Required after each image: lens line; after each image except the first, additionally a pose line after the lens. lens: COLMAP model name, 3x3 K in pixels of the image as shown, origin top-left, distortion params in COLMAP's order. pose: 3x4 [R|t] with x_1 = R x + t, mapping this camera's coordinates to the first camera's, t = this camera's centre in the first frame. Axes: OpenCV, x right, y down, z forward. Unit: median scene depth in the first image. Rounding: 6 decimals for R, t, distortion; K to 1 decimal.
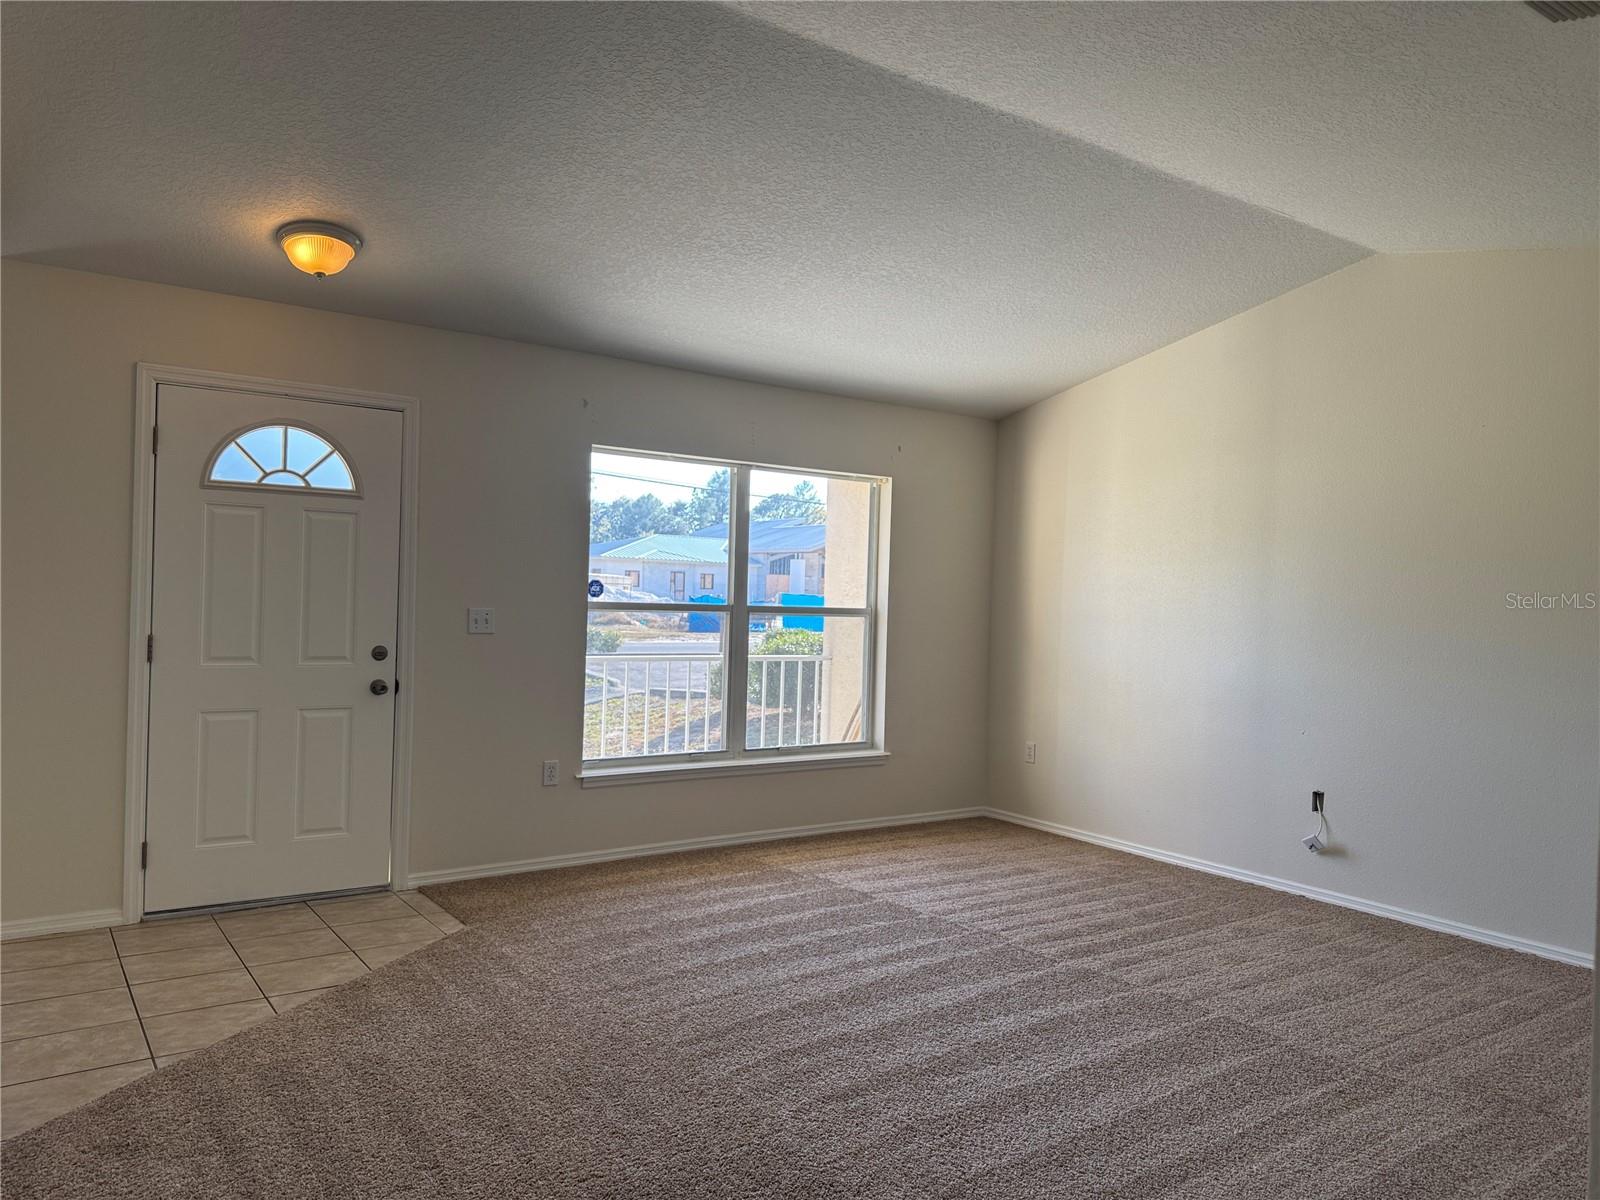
lens RADIAL K [[1118.5, 0, 806.4], [0, 1118.5, 601.3], [0, 0, 1]] dist [0.085813, -0.125309]
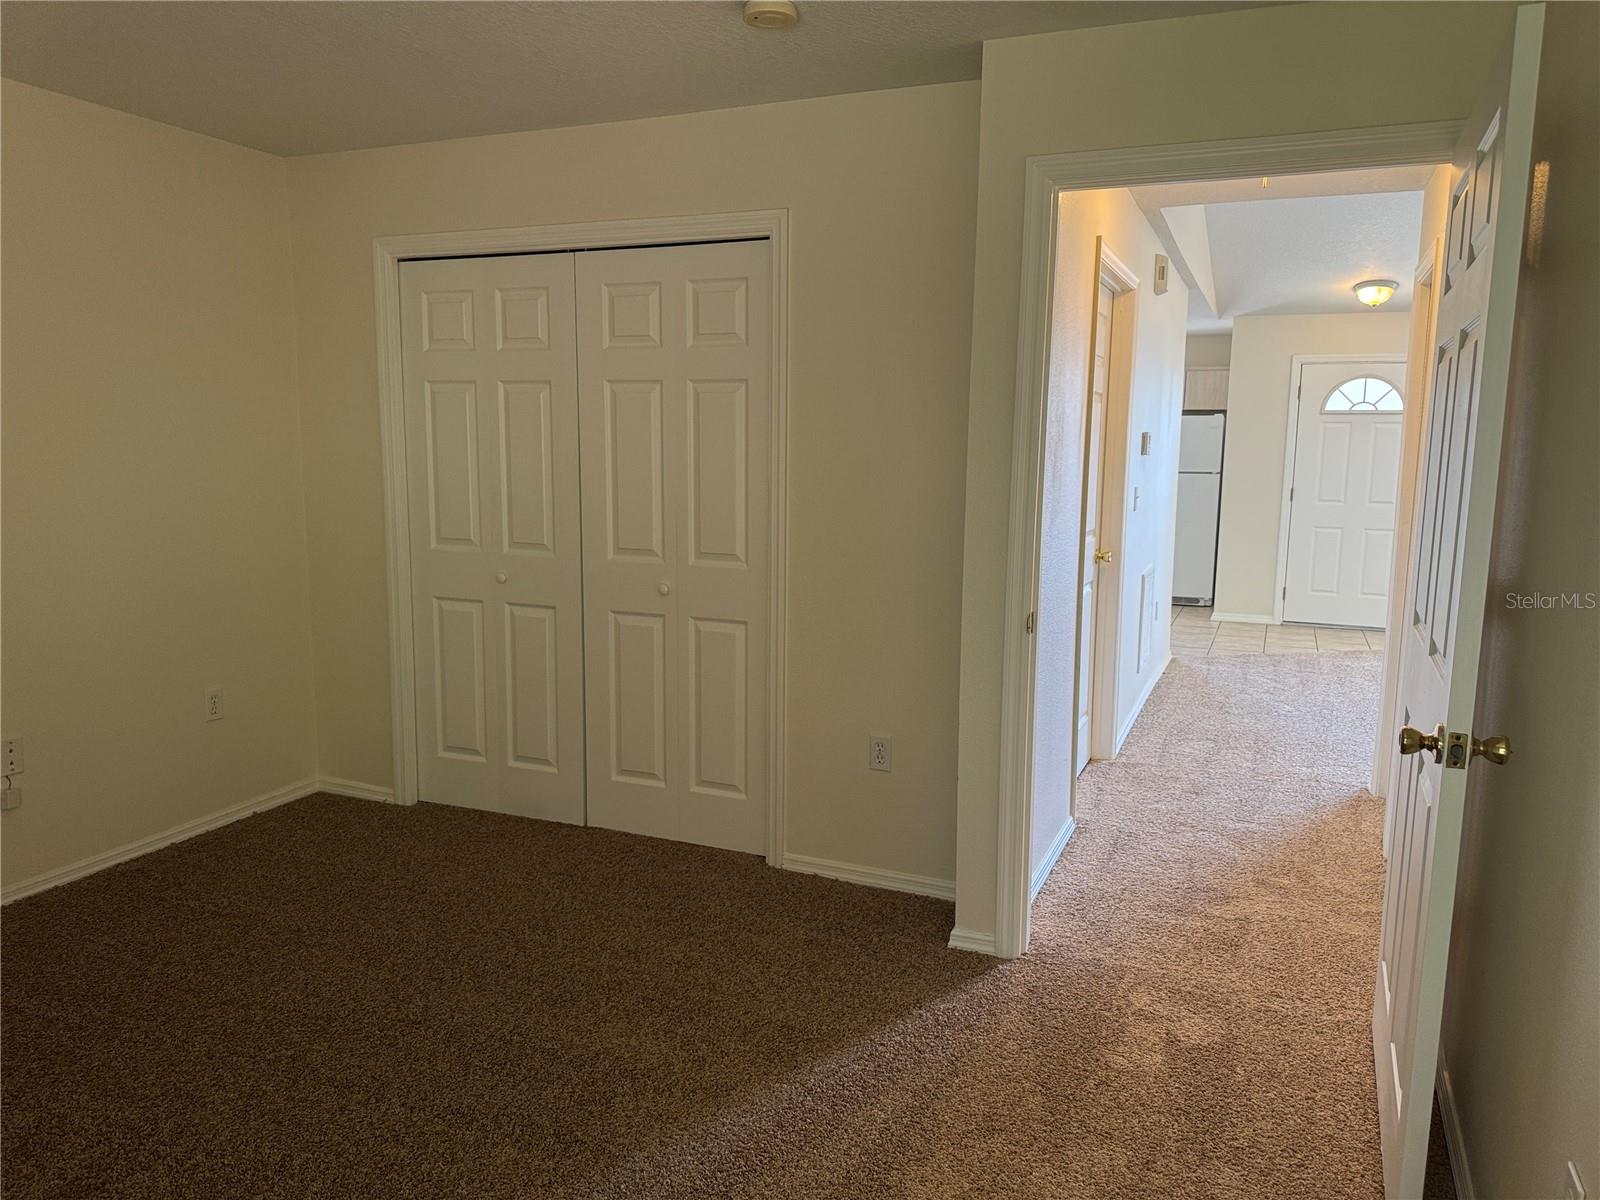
lens RADIAL K [[1121.9, 0, 796.6], [0, 1121.9, 605.3], [0, 0, 1]] dist [0.001973, -0.011434]
pose [[0.505029, 0.109531, -0.856124, 0.688904], [-0.008672, 0.992509, 0.121864, 0.001403], [0.863059, -0.054121, 0.502196, -0.764487]]
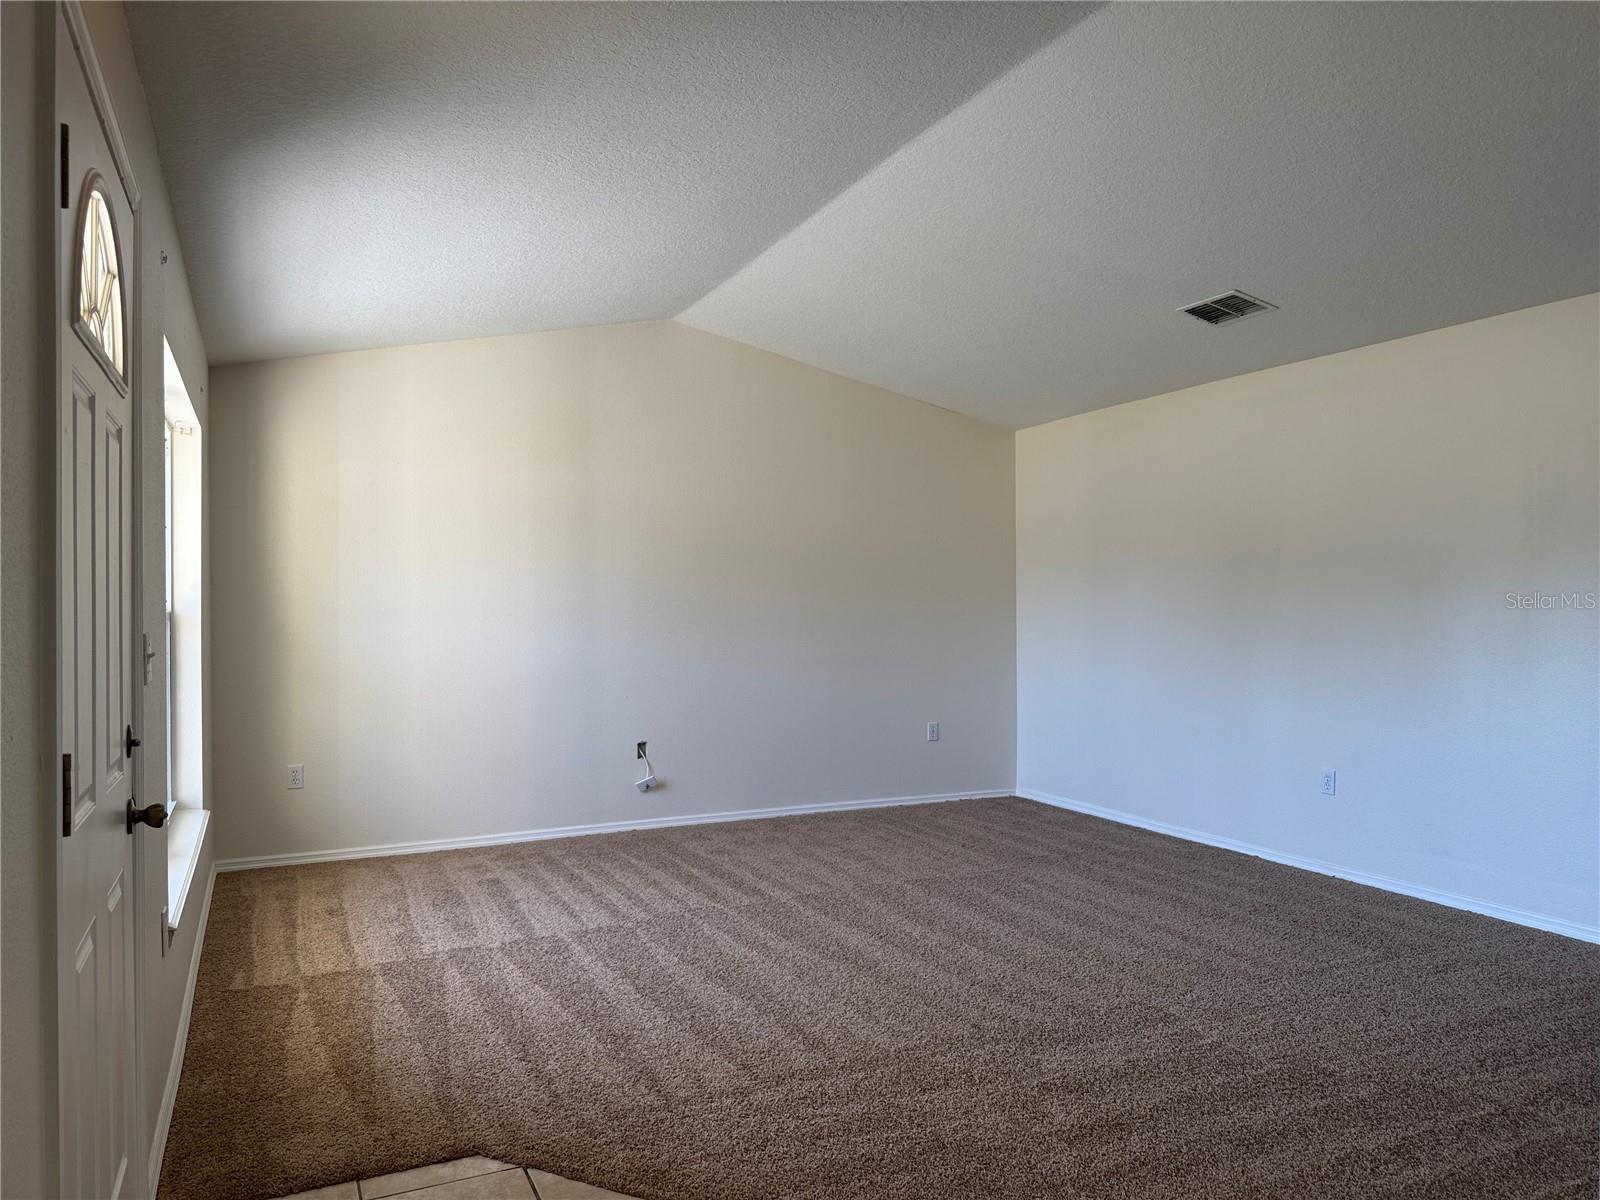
lens RADIAL K [[1118.5, 0, 806.4], [0, 1118.5, 601.3], [0, 0, 1]] dist [0.085813, -0.125309]
pose [[0.183202, -0.031874, 0.982558, -0.877831], [0.019029, 0.999402, 0.028872, -0.020733], [-0.982891, 0.013407, 0.183699, 0.739621]]
